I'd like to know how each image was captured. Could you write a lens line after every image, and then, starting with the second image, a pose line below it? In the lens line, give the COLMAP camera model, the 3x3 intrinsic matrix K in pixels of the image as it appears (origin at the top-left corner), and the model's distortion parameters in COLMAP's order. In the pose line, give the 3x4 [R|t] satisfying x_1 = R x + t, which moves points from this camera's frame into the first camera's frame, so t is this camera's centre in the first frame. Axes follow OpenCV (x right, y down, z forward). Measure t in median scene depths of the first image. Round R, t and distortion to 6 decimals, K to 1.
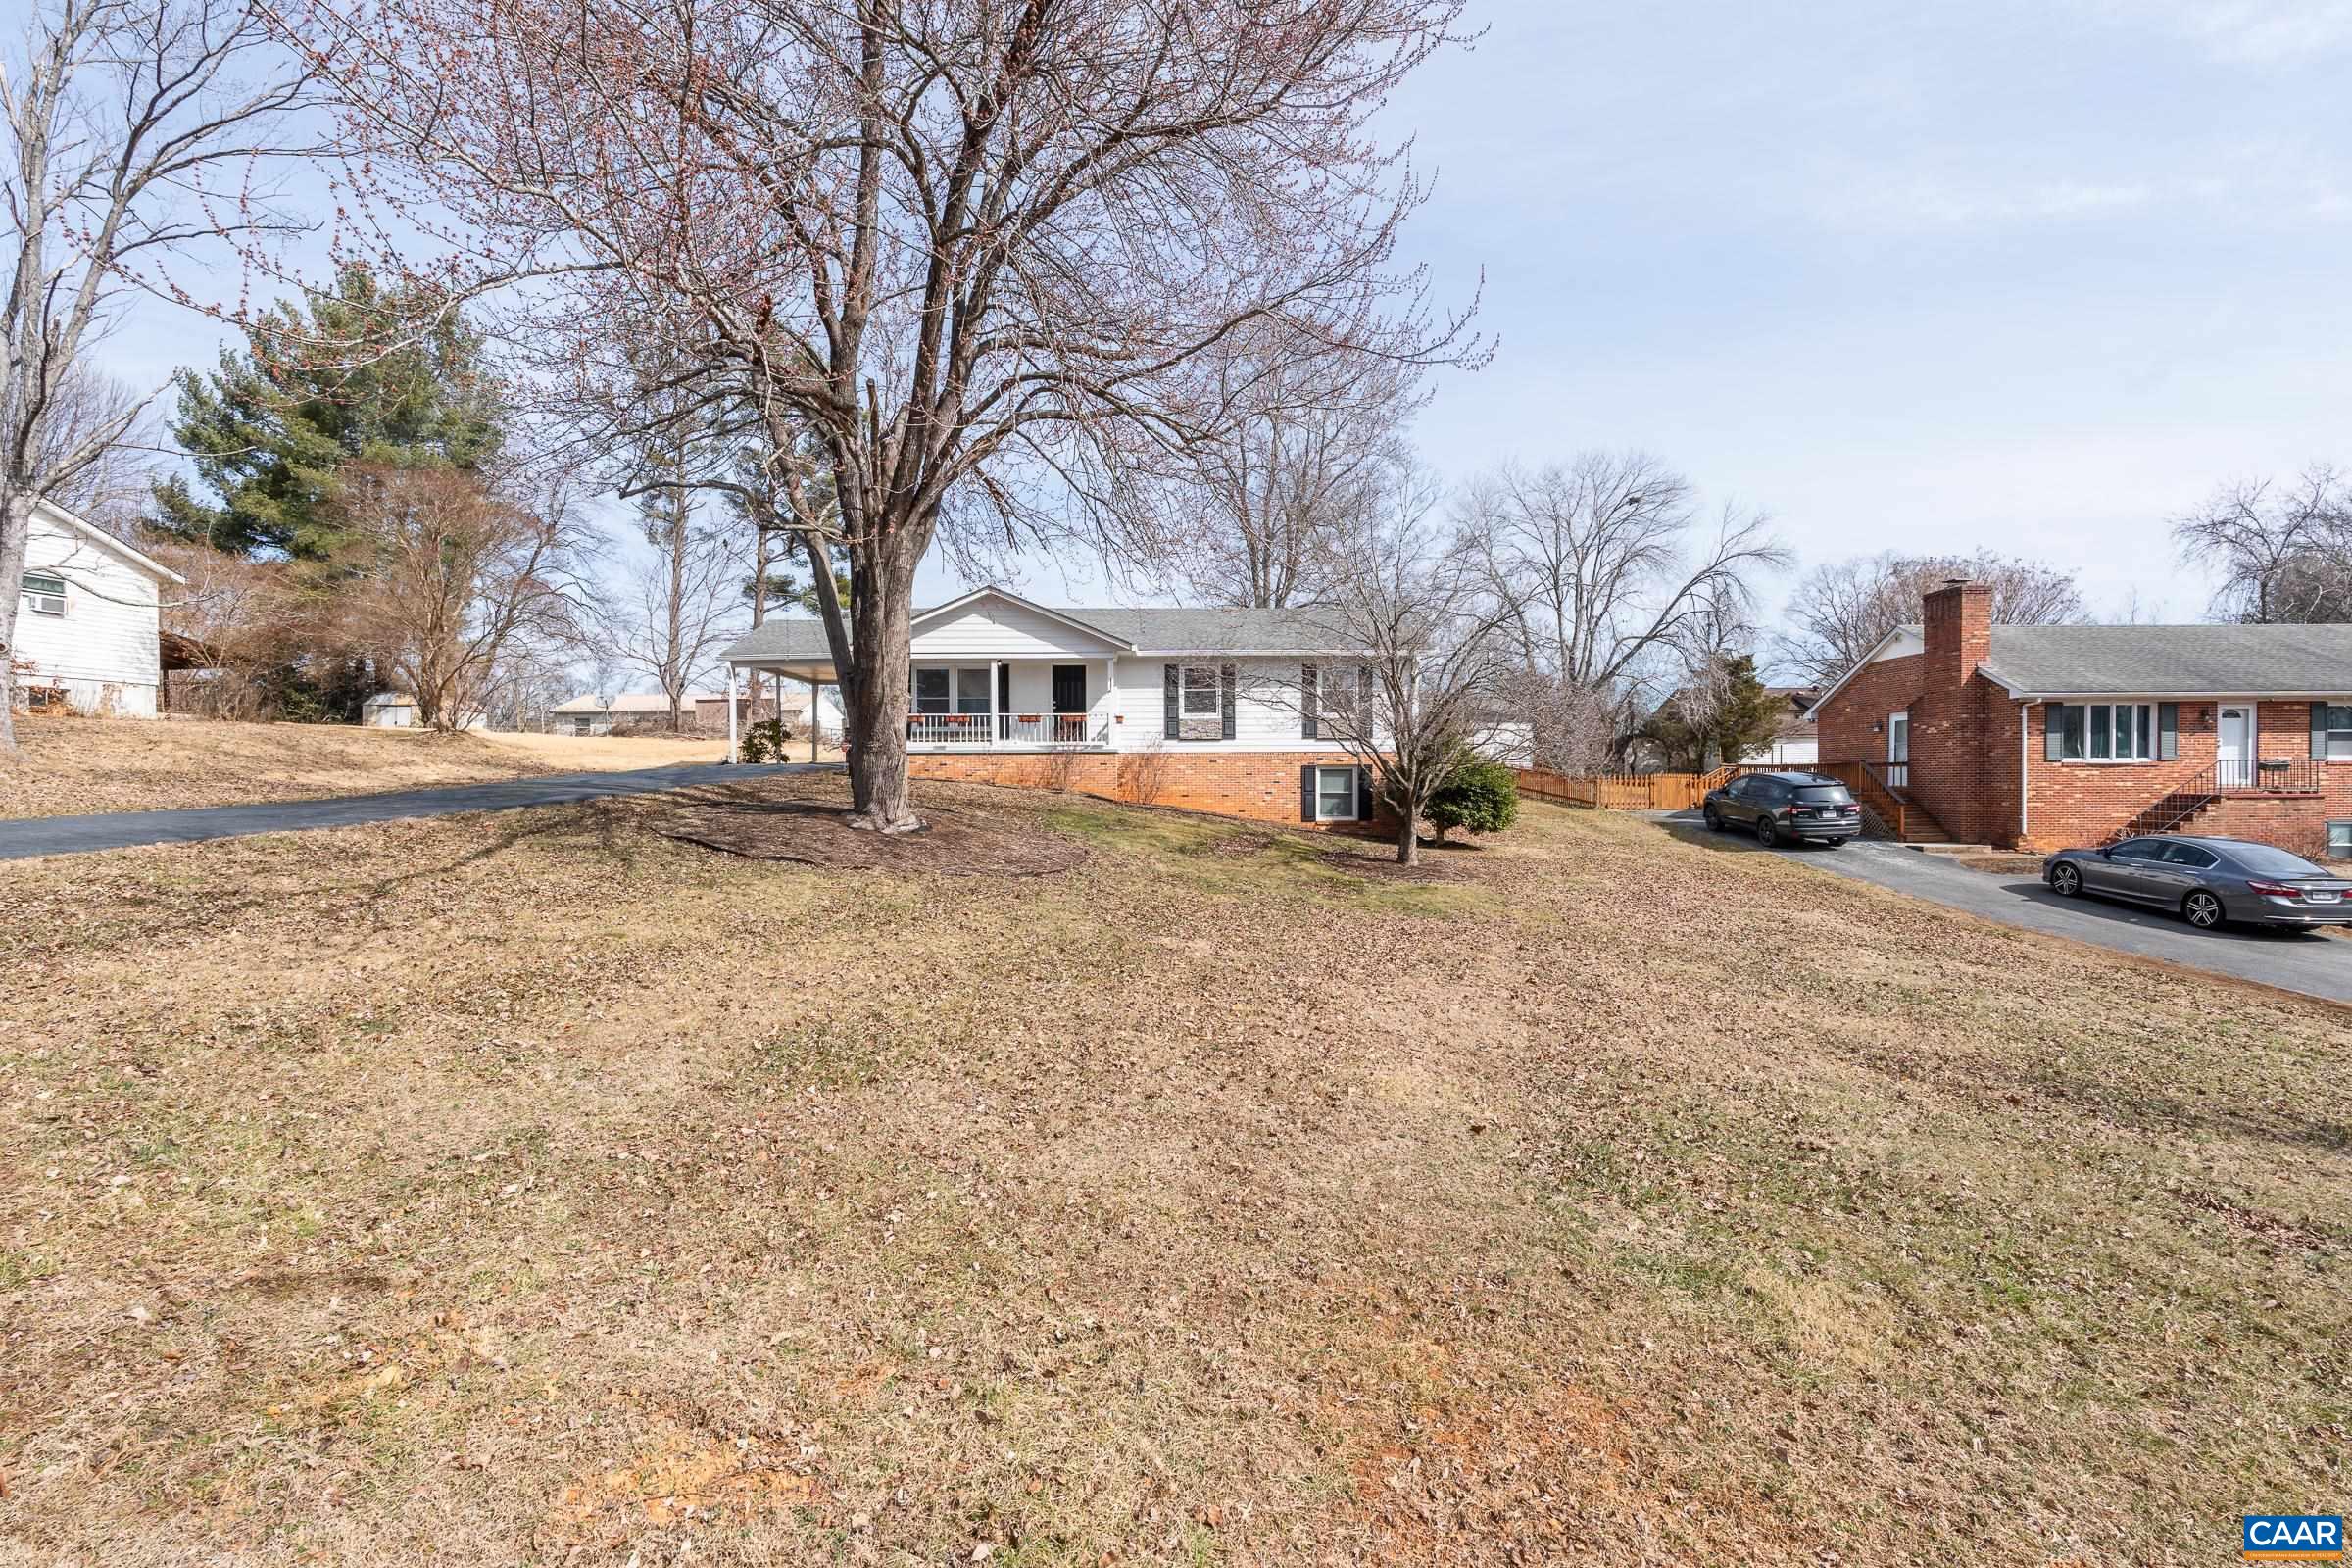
lens RADIAL K [[1034.2, 0, 1176.0], [0, 1034.2, 784.0], [0, 0, 1]] dist [0.000432, -0.000152]
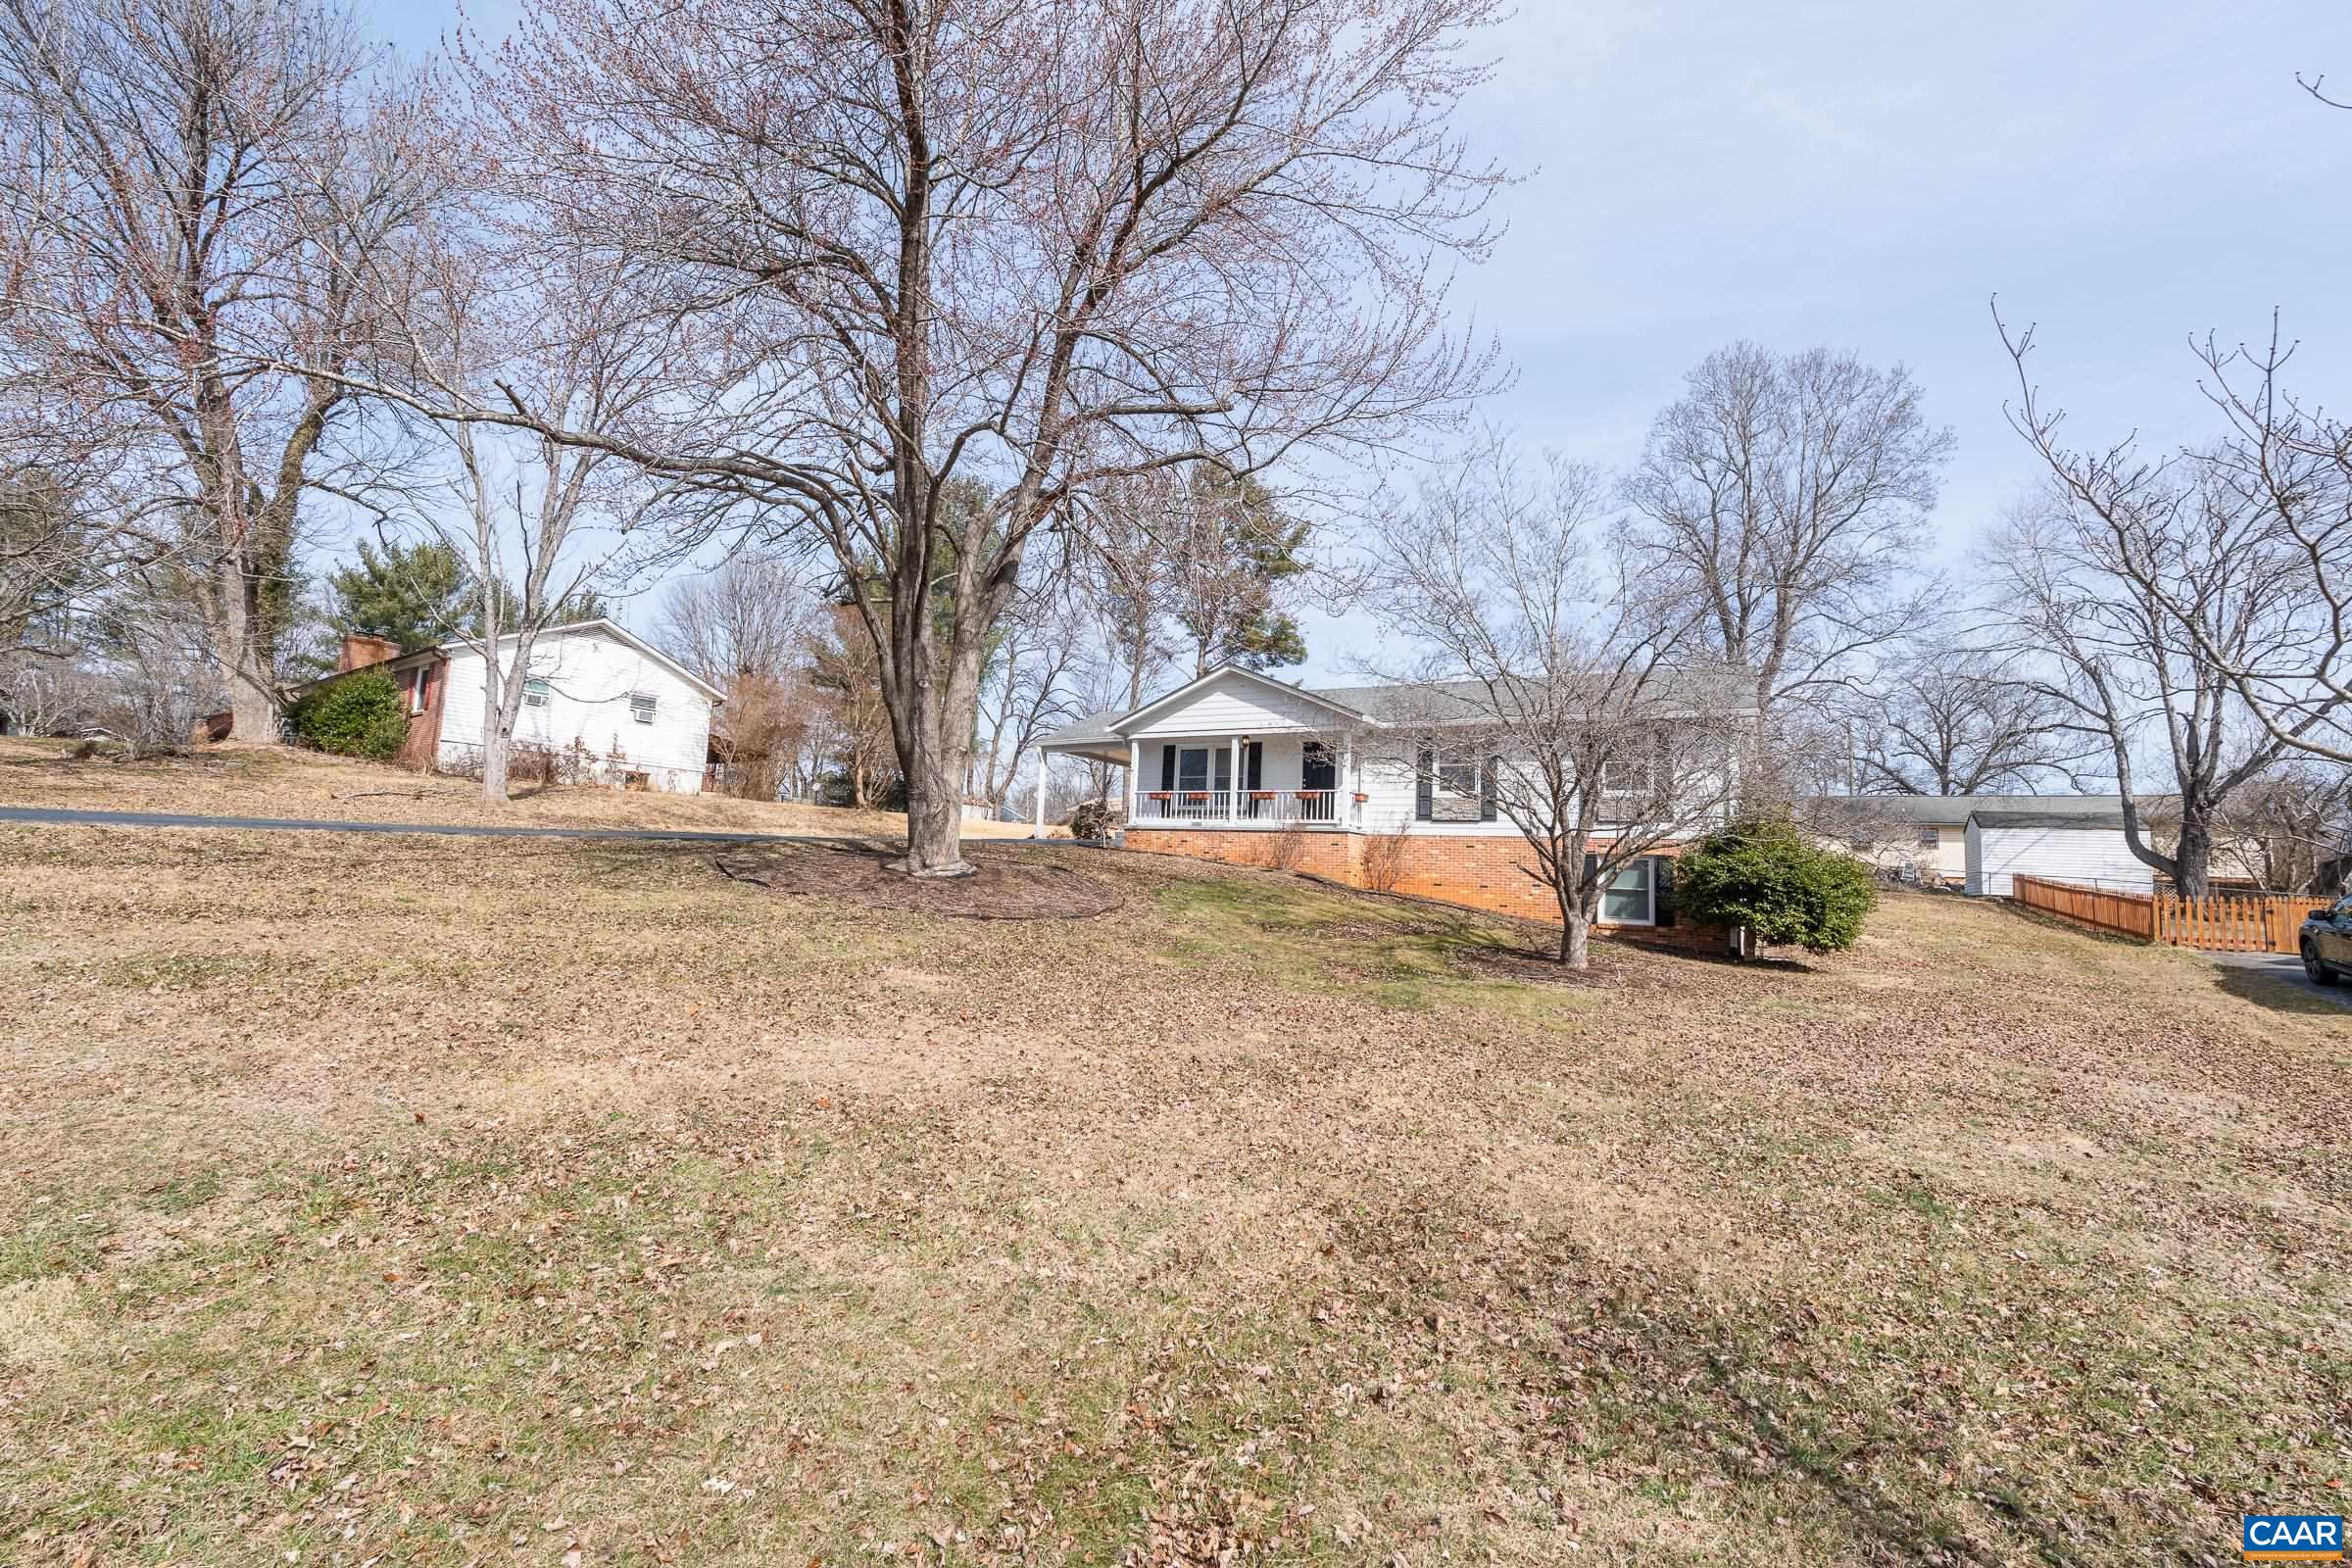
lens RADIAL K [[1034.2, 0, 1176.0], [0, 1034.2, 784.0], [0, 0, 1]] dist [0.000432, -0.000152]
pose [[0.857049, -0.006554, -0.515192, 0.281026], [-0.051844, 0.993747, -0.098887, 0.025905], [0.512619, 0.111460, 0.851351, 0.127389]]
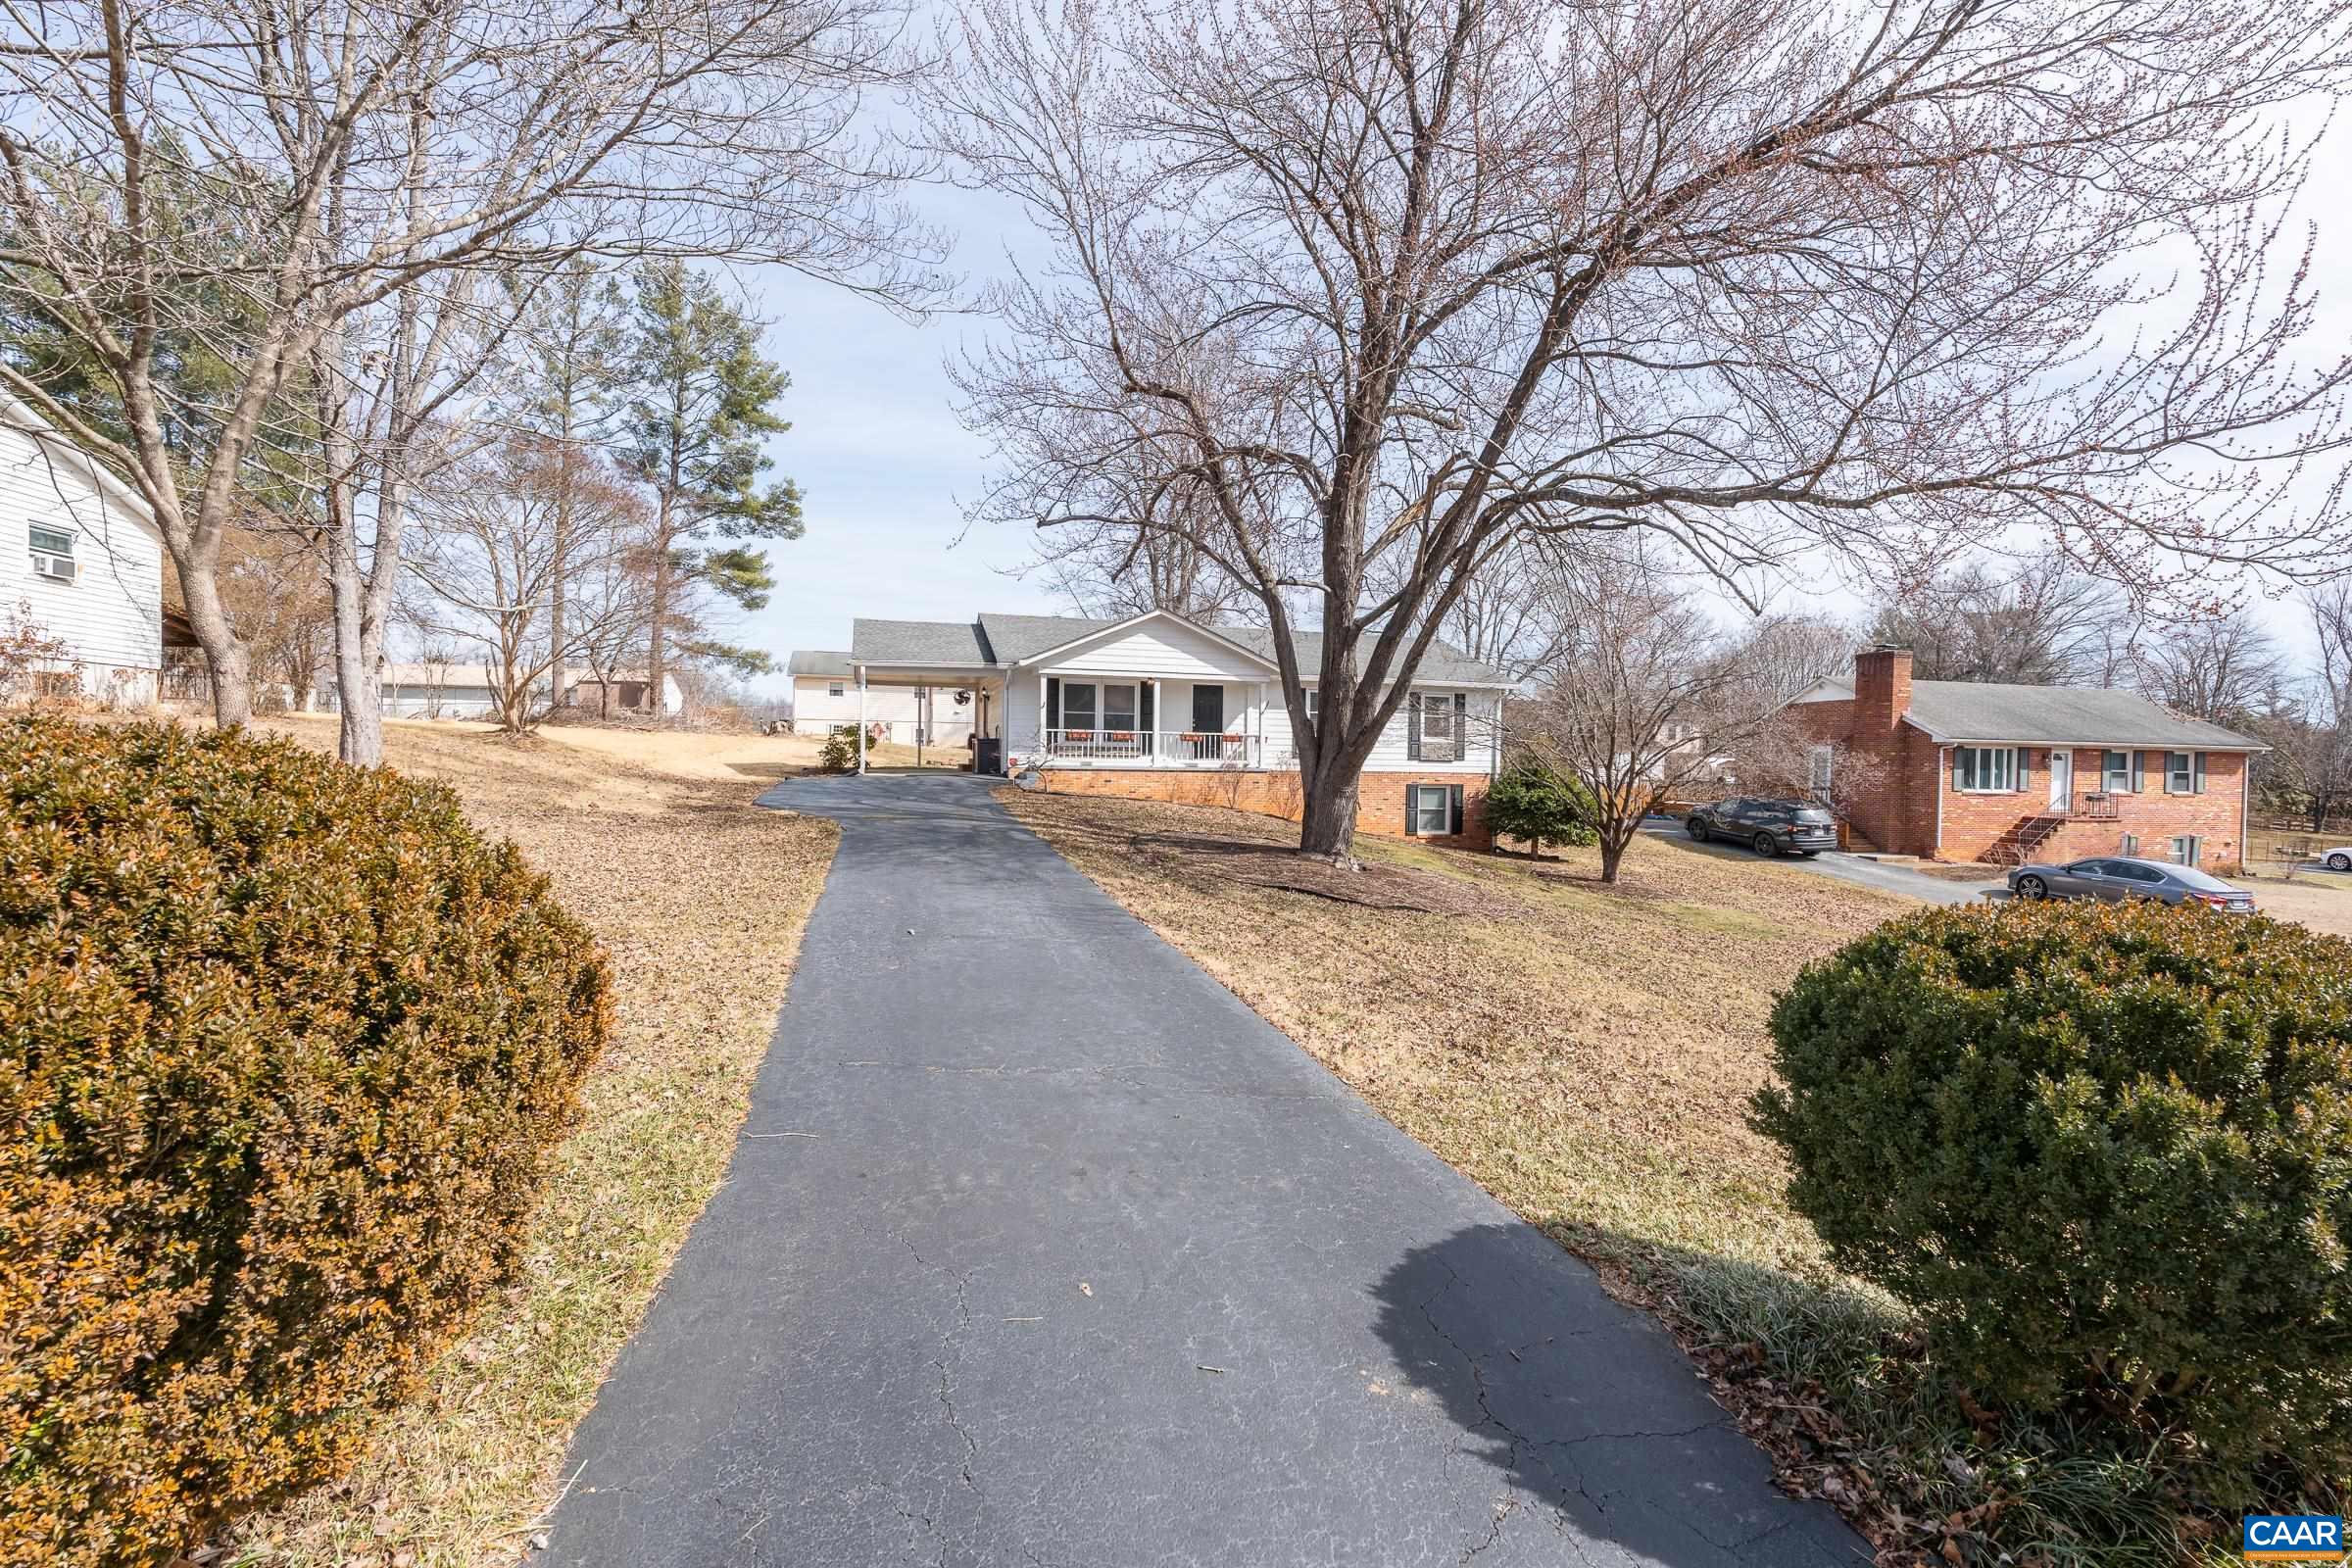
lens RADIAL K [[1034.2, 0, 1176.0], [0, 1034.2, 784.0], [0, 0, 1]] dist [0.000432, -0.000152]
pose [[0.964864, 0.013371, 0.262409, -0.414148], [-0.017213, 0.999776, 0.012348, -0.028621], [-0.262185, -0.016431, 0.964878, 0.009106]]
